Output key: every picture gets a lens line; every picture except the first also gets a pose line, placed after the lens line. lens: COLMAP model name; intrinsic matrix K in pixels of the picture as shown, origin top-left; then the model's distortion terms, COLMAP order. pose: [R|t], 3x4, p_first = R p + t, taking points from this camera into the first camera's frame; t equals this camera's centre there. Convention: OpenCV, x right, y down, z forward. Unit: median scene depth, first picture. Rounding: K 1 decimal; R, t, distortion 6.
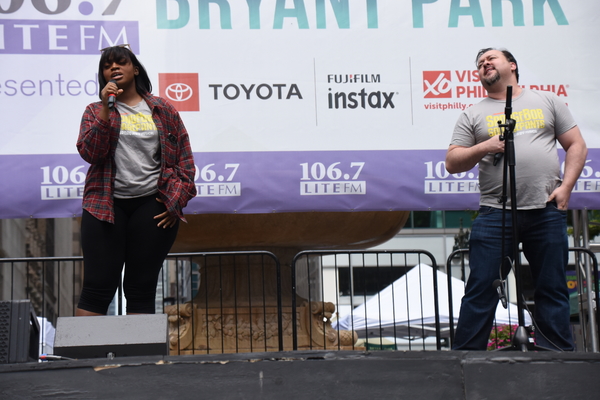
lens RADIAL K [[1655.5, 0, 300.0], [0, 1655.5, 200.0], [0, 0, 1]] dist [0.845855, 1.882336]
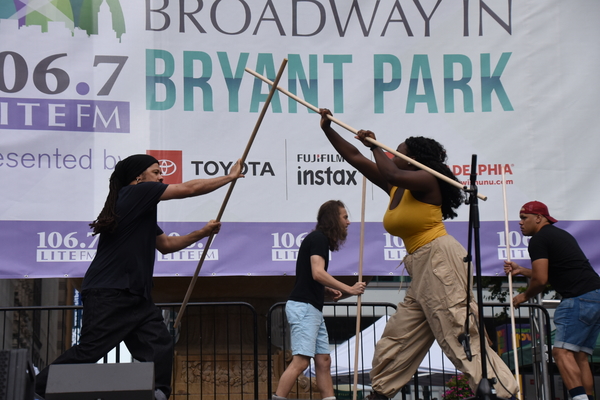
lens RADIAL K [[1655.5, 0, 300.0], [0, 1655.5, 200.0], [0, 0, 1]] dist [0.845855, 1.882336]
pose [[0.999866, 0.014508, 0.007548, 0.009904], [-0.014365, 0.999722, -0.018719, -0.022724], [-0.007818, 0.018608, 0.999796, -0.112178]]
